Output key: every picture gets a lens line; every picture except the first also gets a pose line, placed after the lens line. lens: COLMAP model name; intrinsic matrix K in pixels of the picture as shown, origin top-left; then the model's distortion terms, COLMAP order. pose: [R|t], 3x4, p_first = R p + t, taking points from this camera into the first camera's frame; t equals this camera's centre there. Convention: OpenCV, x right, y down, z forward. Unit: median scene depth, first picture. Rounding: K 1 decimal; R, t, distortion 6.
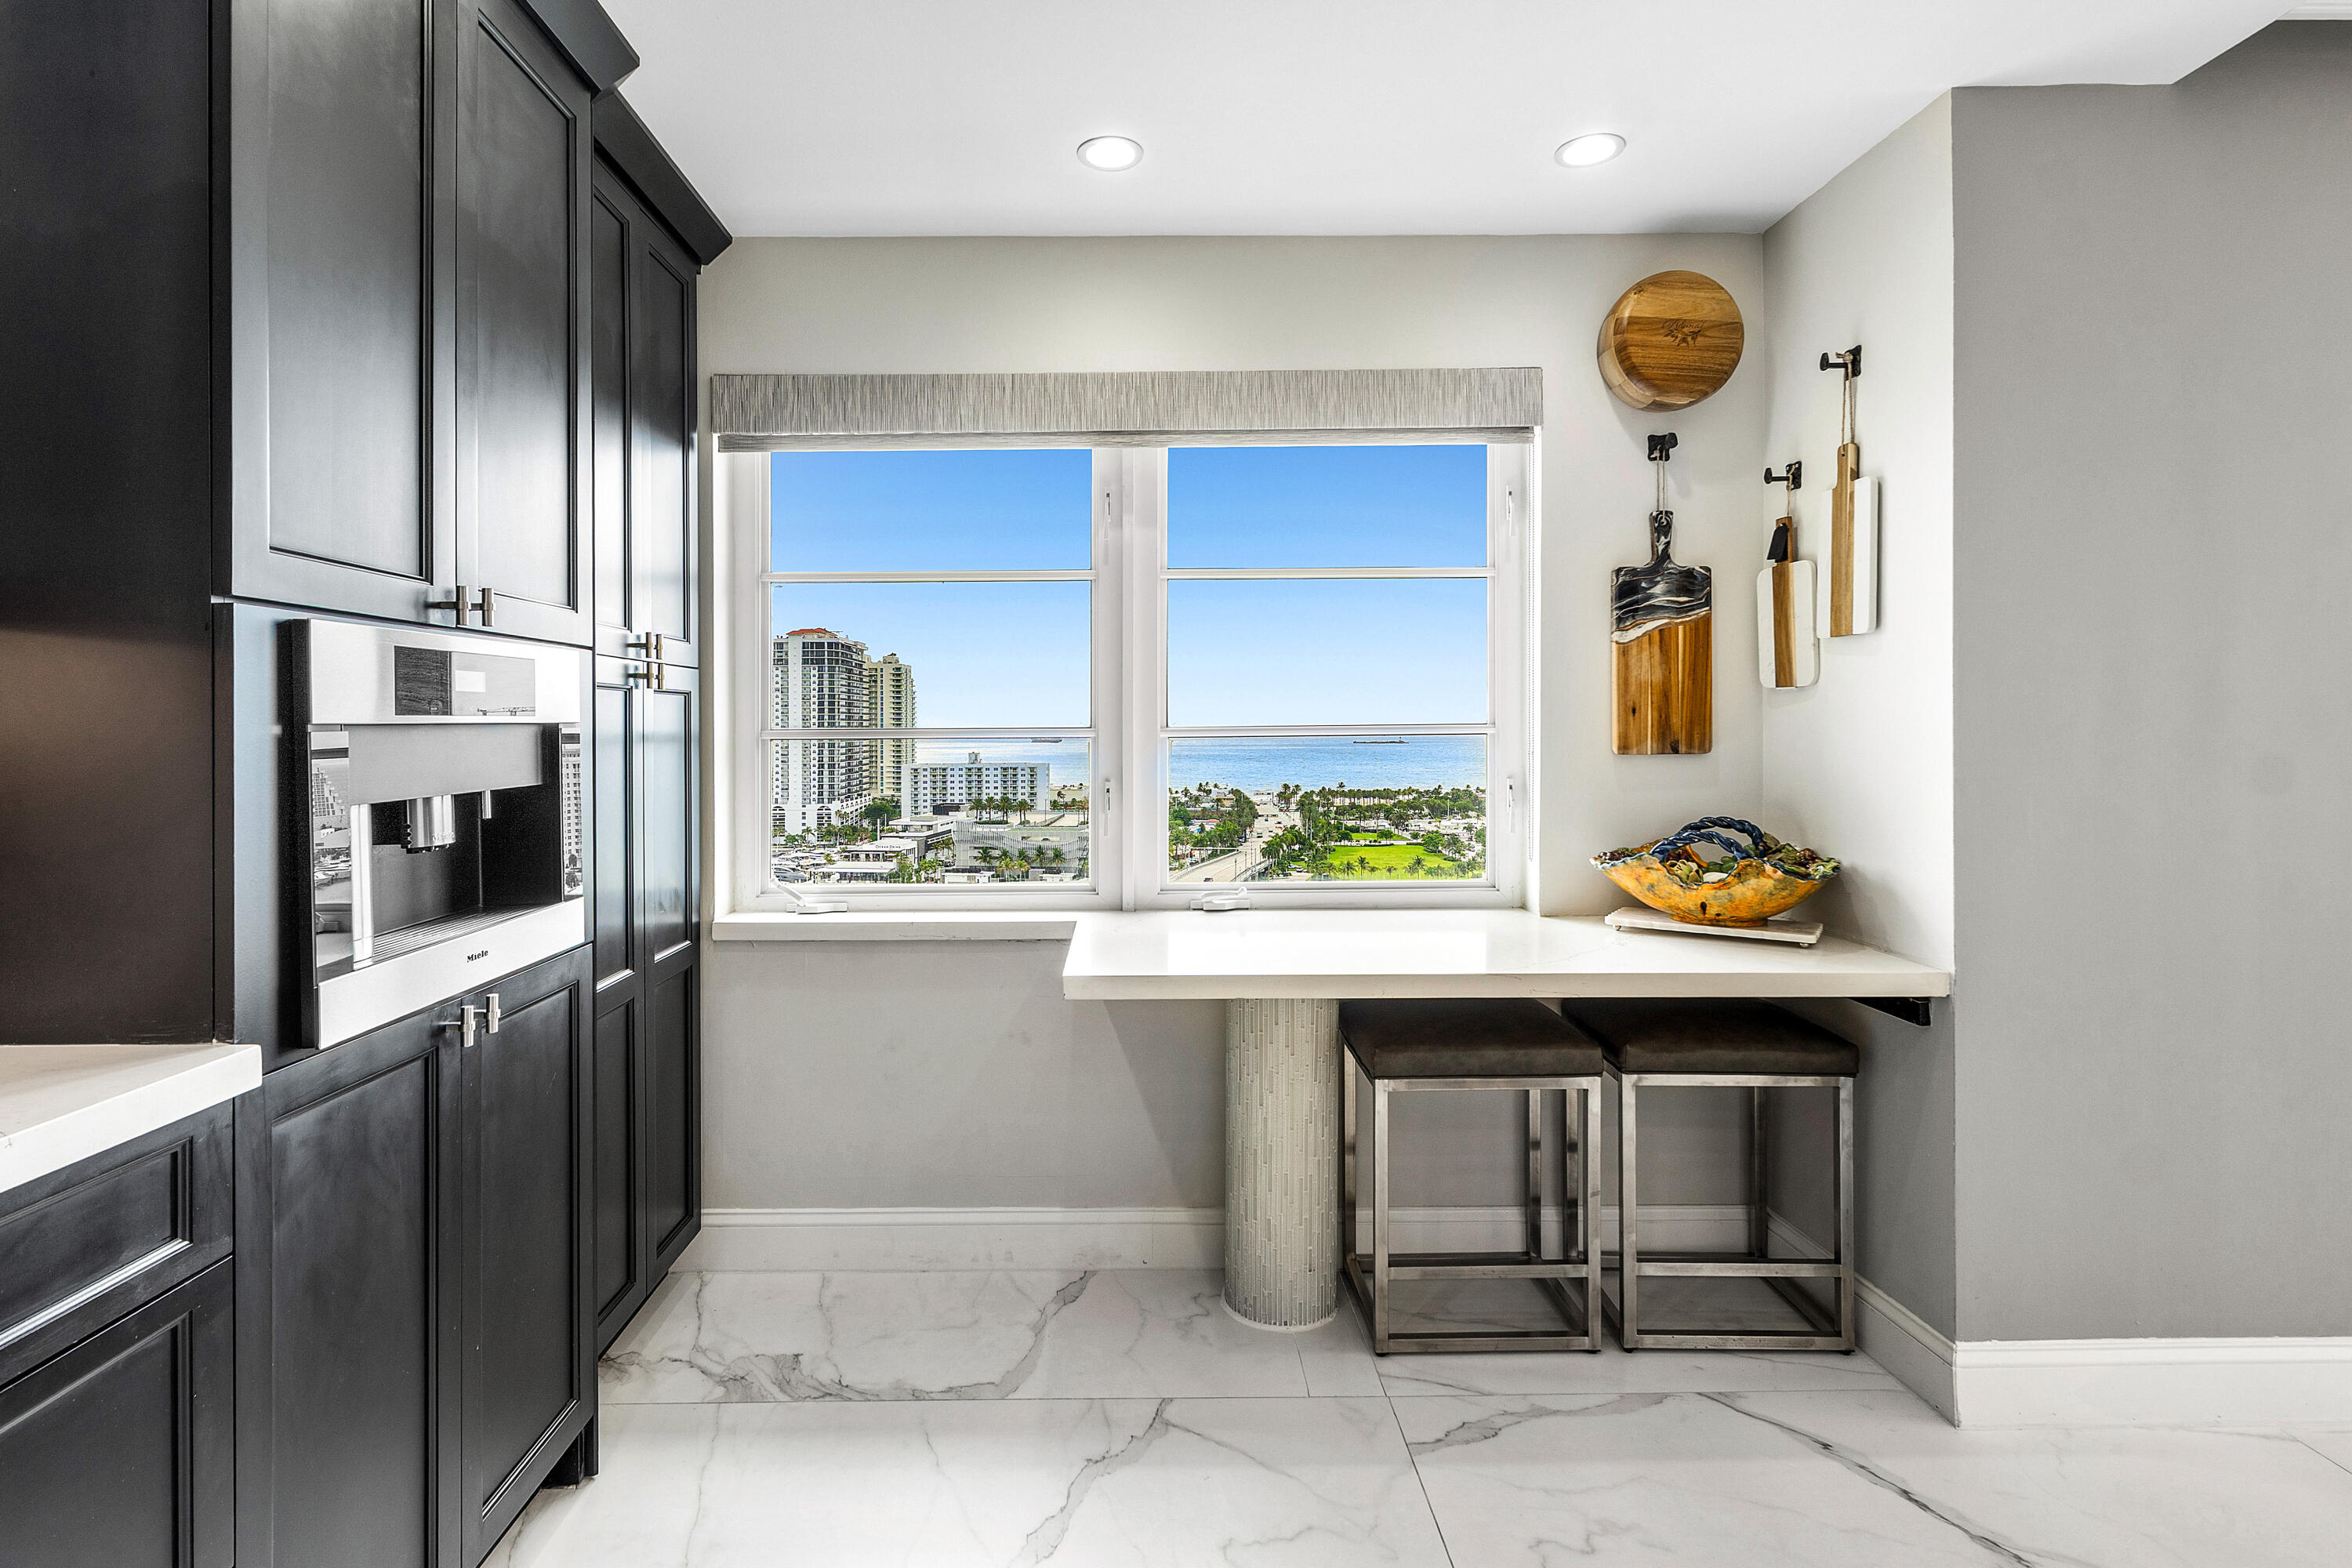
lens RADIAL K [[1143.0, 0, 1139.3], [0, 1143.0, 710.0], [0, 0, 1]] dist [0.003509, -0.000639]
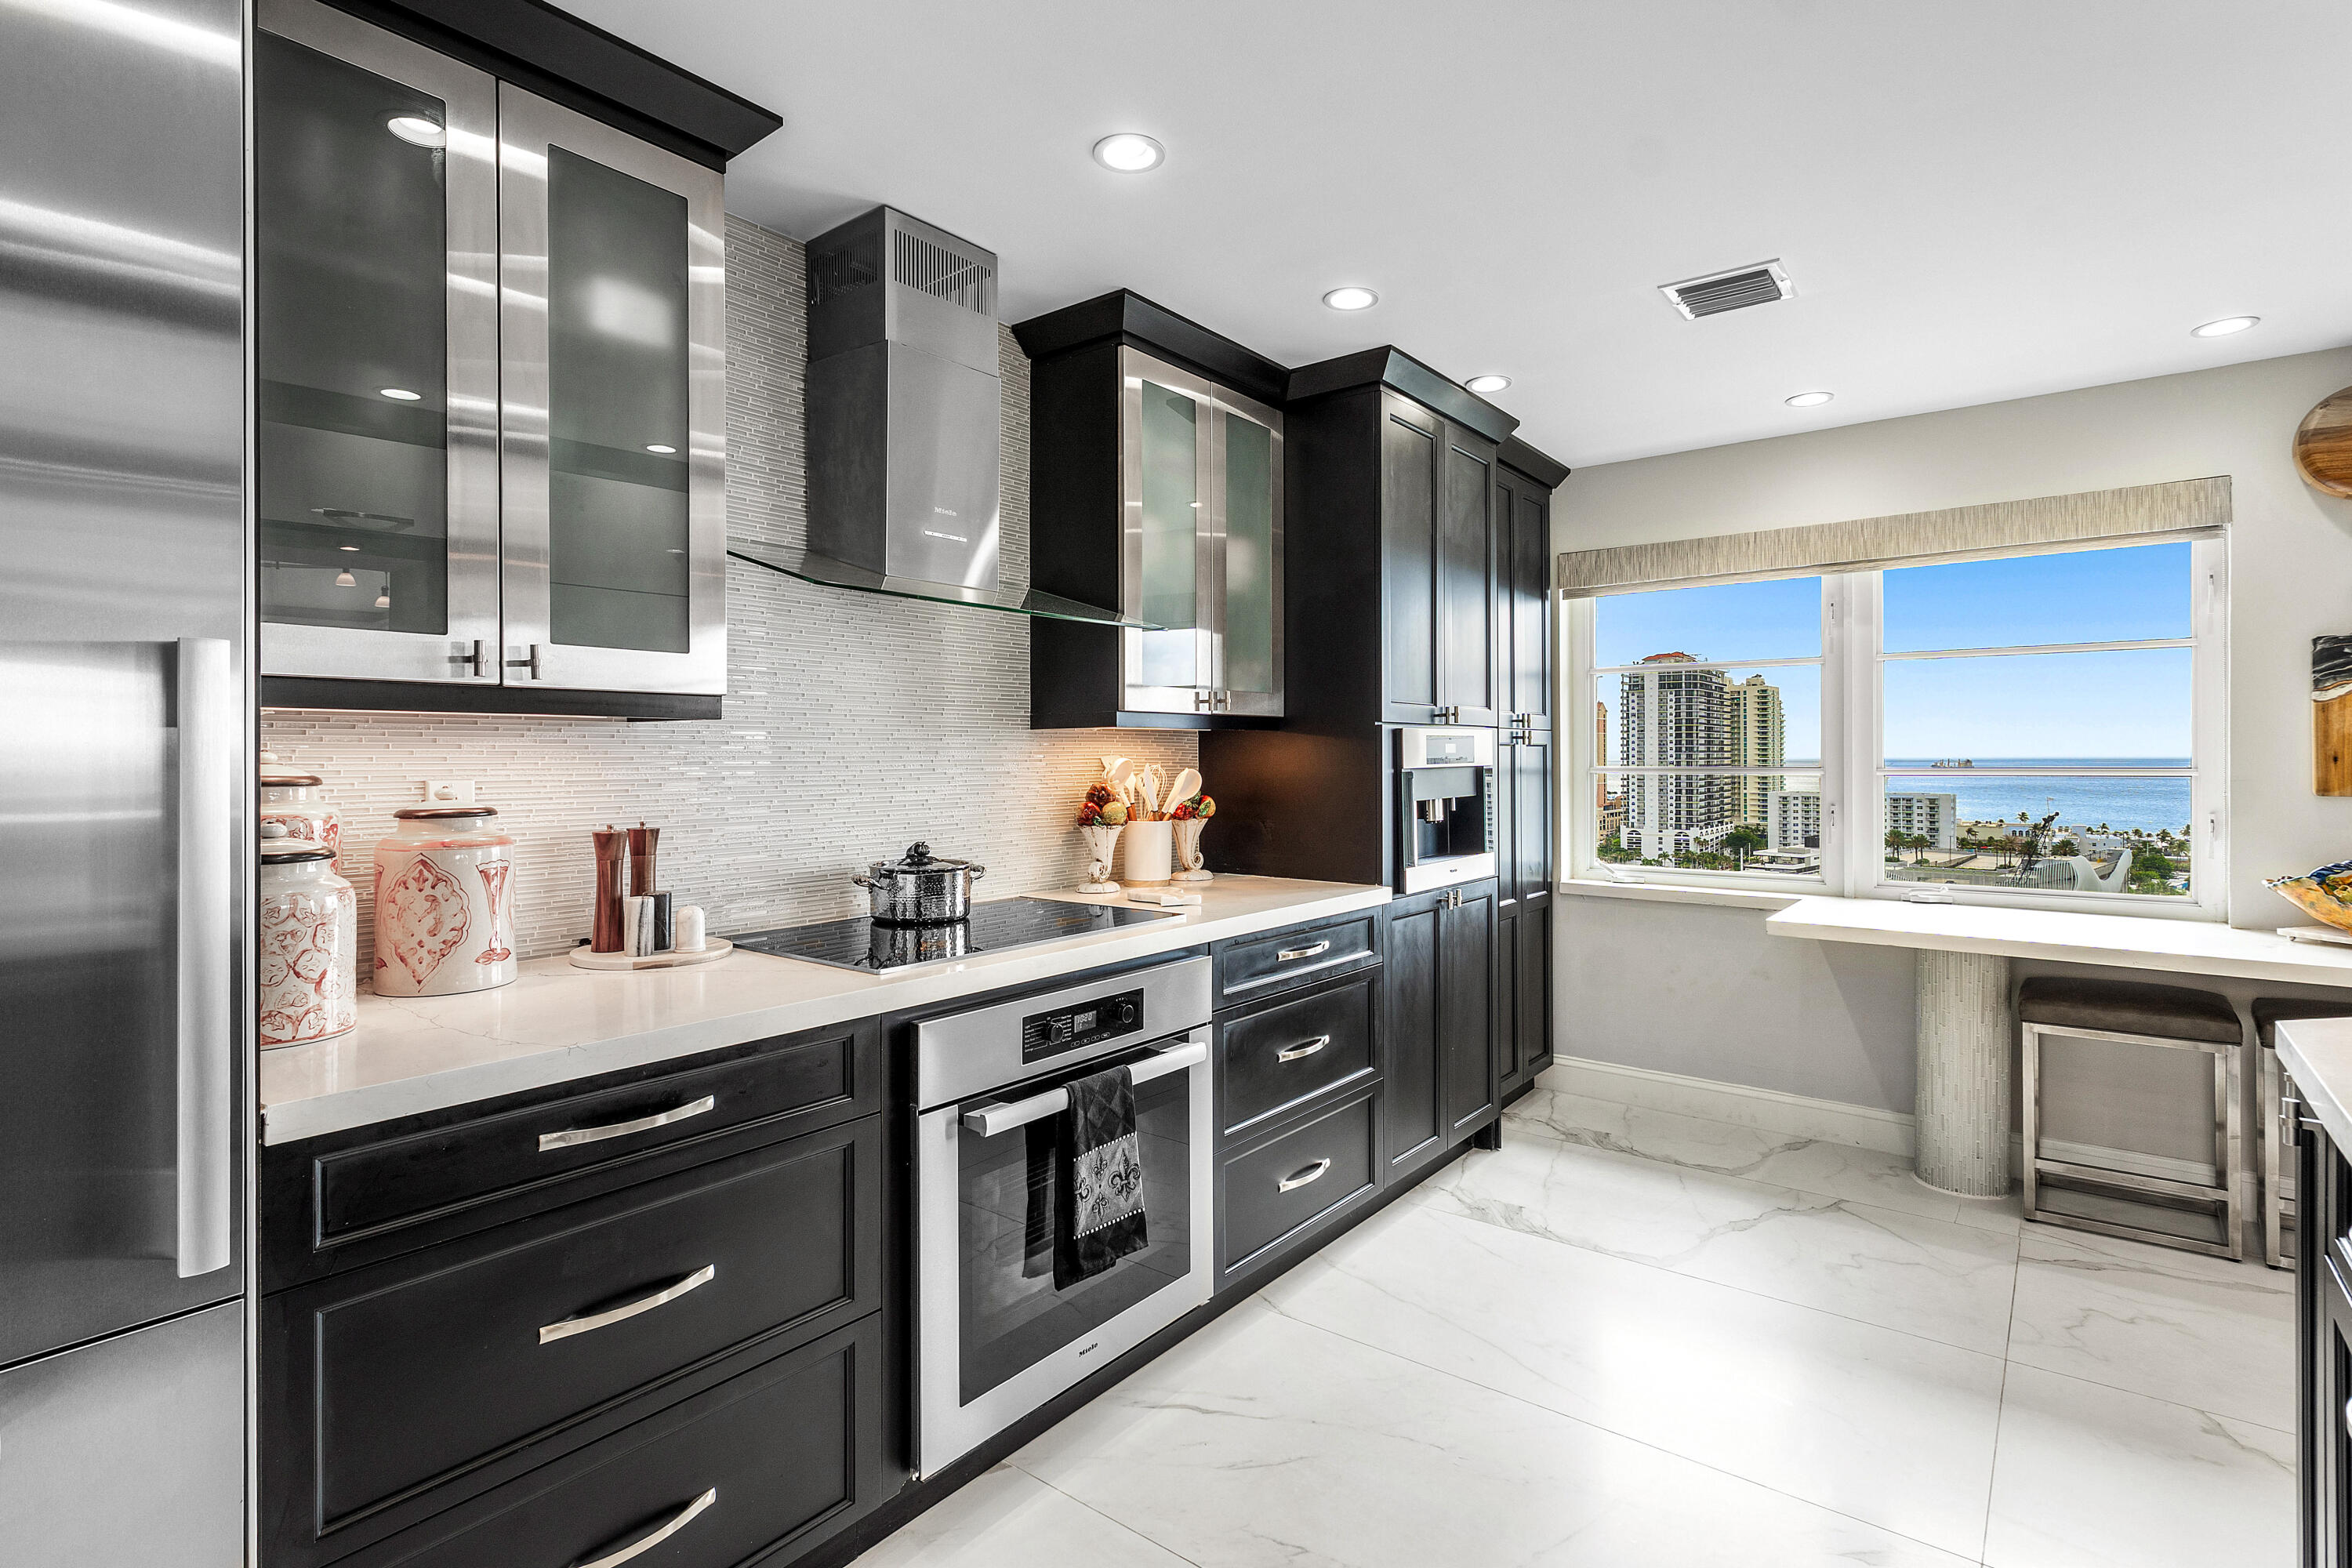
lens RADIAL K [[1143.0, 0, 1202.5], [0, 1143.0, 765.7], [0, 0, 1]] dist [0.003509, -0.000639]
pose [[0.785819, 0.008255, -0.618401, 0.250451], [0.008891, 0.999657, 0.024642, -0.031027], [0.618392, -0.024862, 0.785476, -0.634858]]
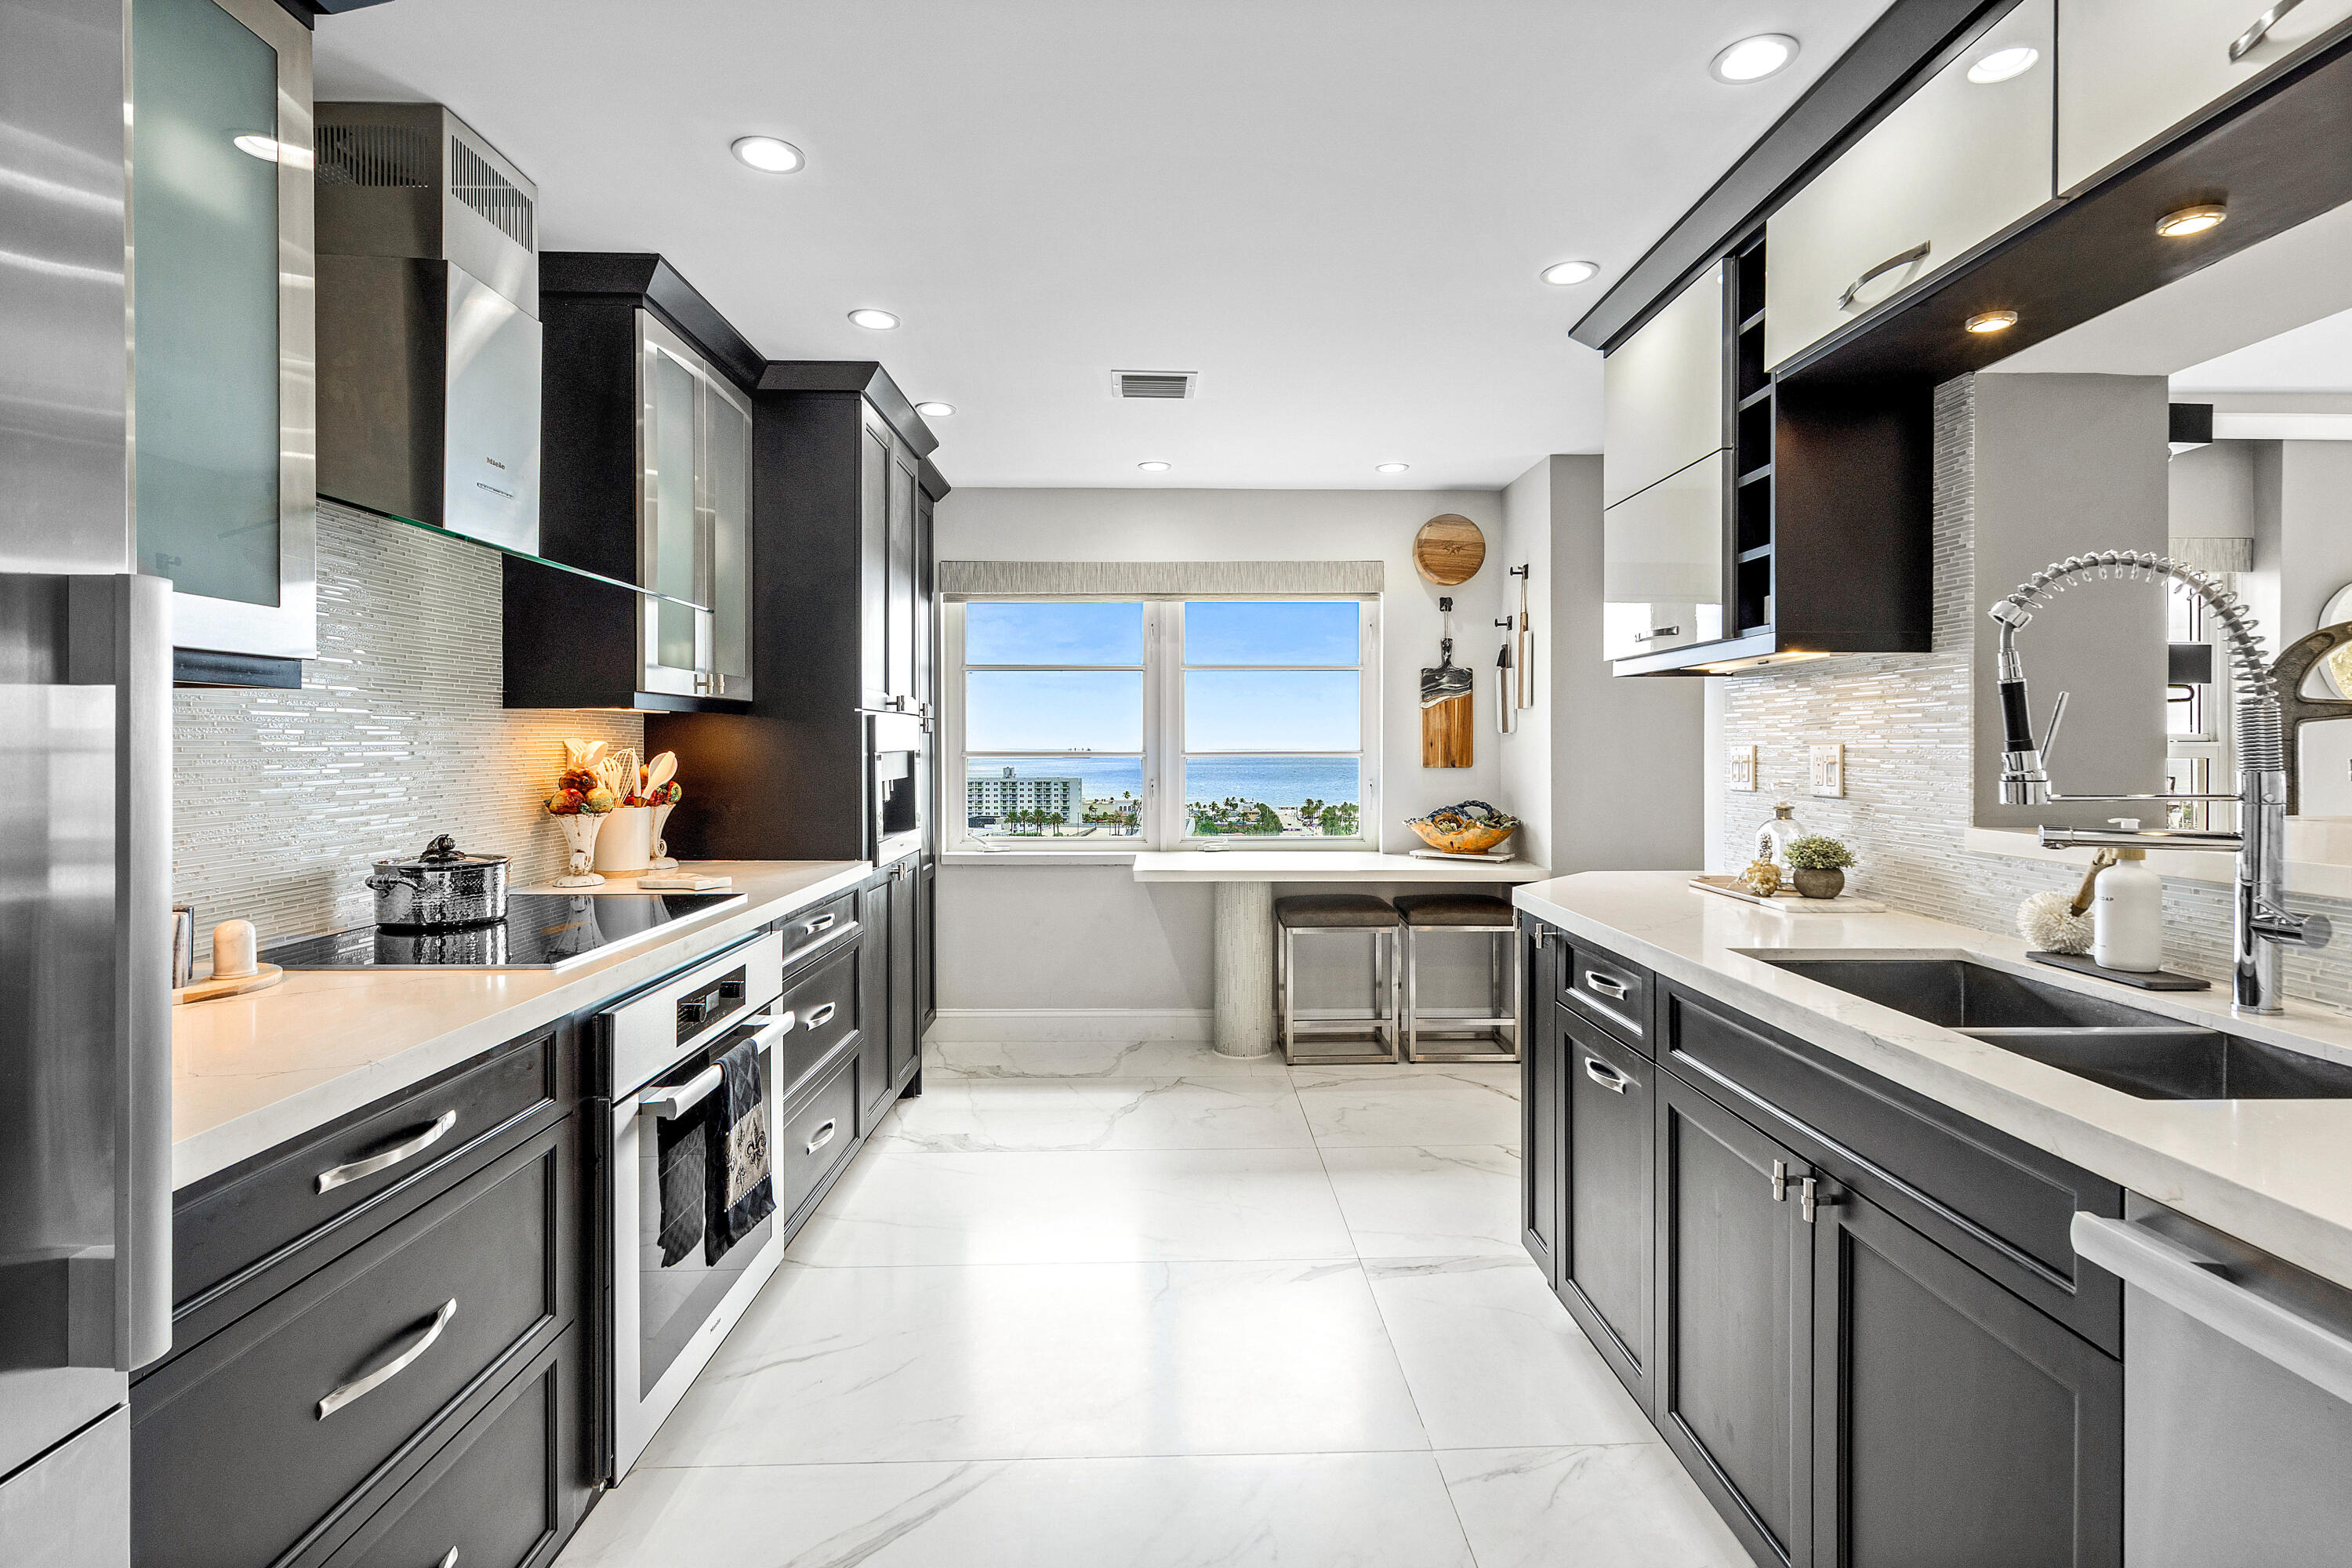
lens RADIAL K [[1143.0, 0, 1192.6], [0, 1143.0, 766.0], [0, 0, 1]] dist [0.003509, -0.000639]
pose [[0.999782, 0.003171, 0.020635, -0.000370], [-0.003900, 0.999366, 0.035394, -0.028115], [-0.020510, -0.035467, 0.999160, -0.882070]]
